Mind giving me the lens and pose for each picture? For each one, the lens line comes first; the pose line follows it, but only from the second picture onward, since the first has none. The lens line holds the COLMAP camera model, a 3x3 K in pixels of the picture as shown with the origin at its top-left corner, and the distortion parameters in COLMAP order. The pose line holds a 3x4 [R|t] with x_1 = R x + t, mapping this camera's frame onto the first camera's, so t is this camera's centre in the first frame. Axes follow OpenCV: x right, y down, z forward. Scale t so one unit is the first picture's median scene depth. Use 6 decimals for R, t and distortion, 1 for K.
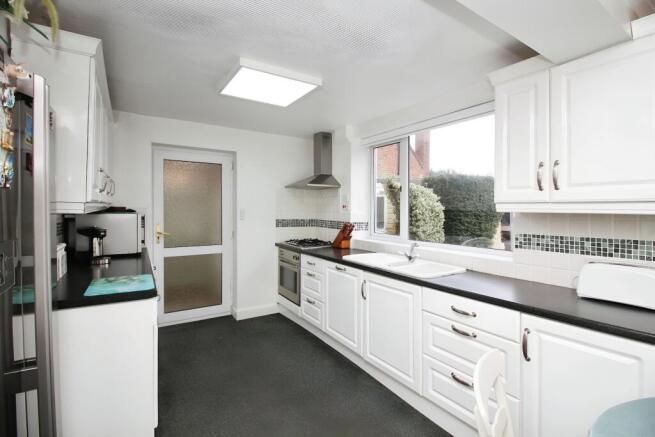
lens RADIAL K [[309.2, 0, 329.3], [0, 309.2, 209.6], [0, 0, 1]] dist [-0.000492, -0.000441]
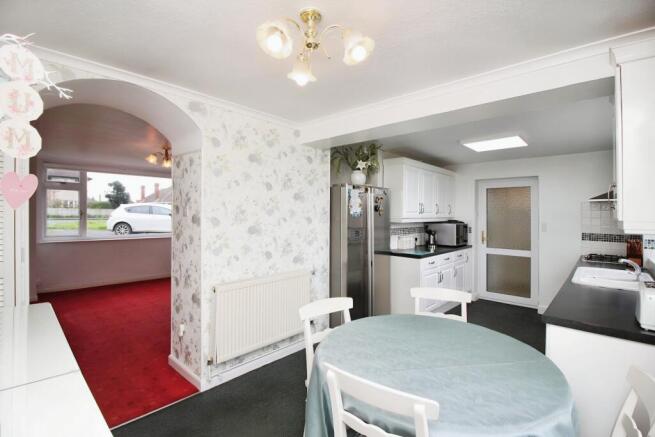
lens RADIAL K [[309.2, 0, 329.3], [0, 309.2, 209.6], [0, 0, 1]] dist [-0.000492, -0.000441]
pose [[0.246384, -0.022019, -0.968922, 0.733041], [-0.012570, 0.999585, -0.025912, -0.011246], [0.969091, 0.018564, 0.246005, -0.116514]]
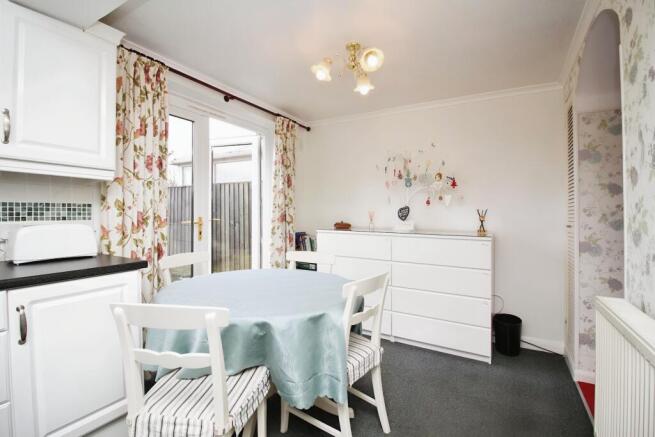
lens RADIAL K [[309.2, 0, 329.3], [0, 309.2, 209.6], [0, 0, 1]] dist [-0.000492, -0.000441]
pose [[-0.455593, -0.006887, 0.890161, -0.199130], [-0.020451, 0.999787, -0.002732, 0.047322], [-0.889953, -0.019449, -0.455637, 0.274595]]
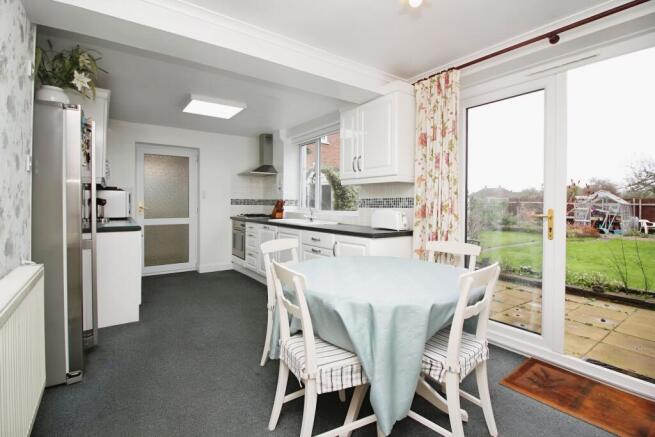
lens RADIAL K [[307.8, 0, 327.3], [0, 307.8, 200.6], [0, 0, 1]] dist [0.000243, -0.000068]
pose [[0.998900, -0.003964, 0.046725, 0.205678], [0.004341, 0.999959, -0.007957, 0.058223], [-0.046691, 0.008151, 0.998876, -0.389802]]
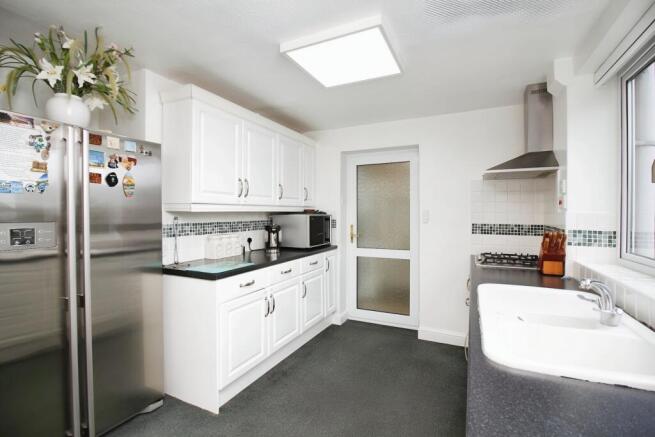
lens RADIAL K [[304.0, 0, 327.5], [0, 304.0, 218.5], [0, 0, 1]] dist [-0.023627, -0.000333]
pose [[0.514771, 0.003069, -0.857322, 0.315669], [0.002517, 0.999984, 0.005091, 0.016575], [0.857324, -0.004779, 0.514755, 0.365315]]
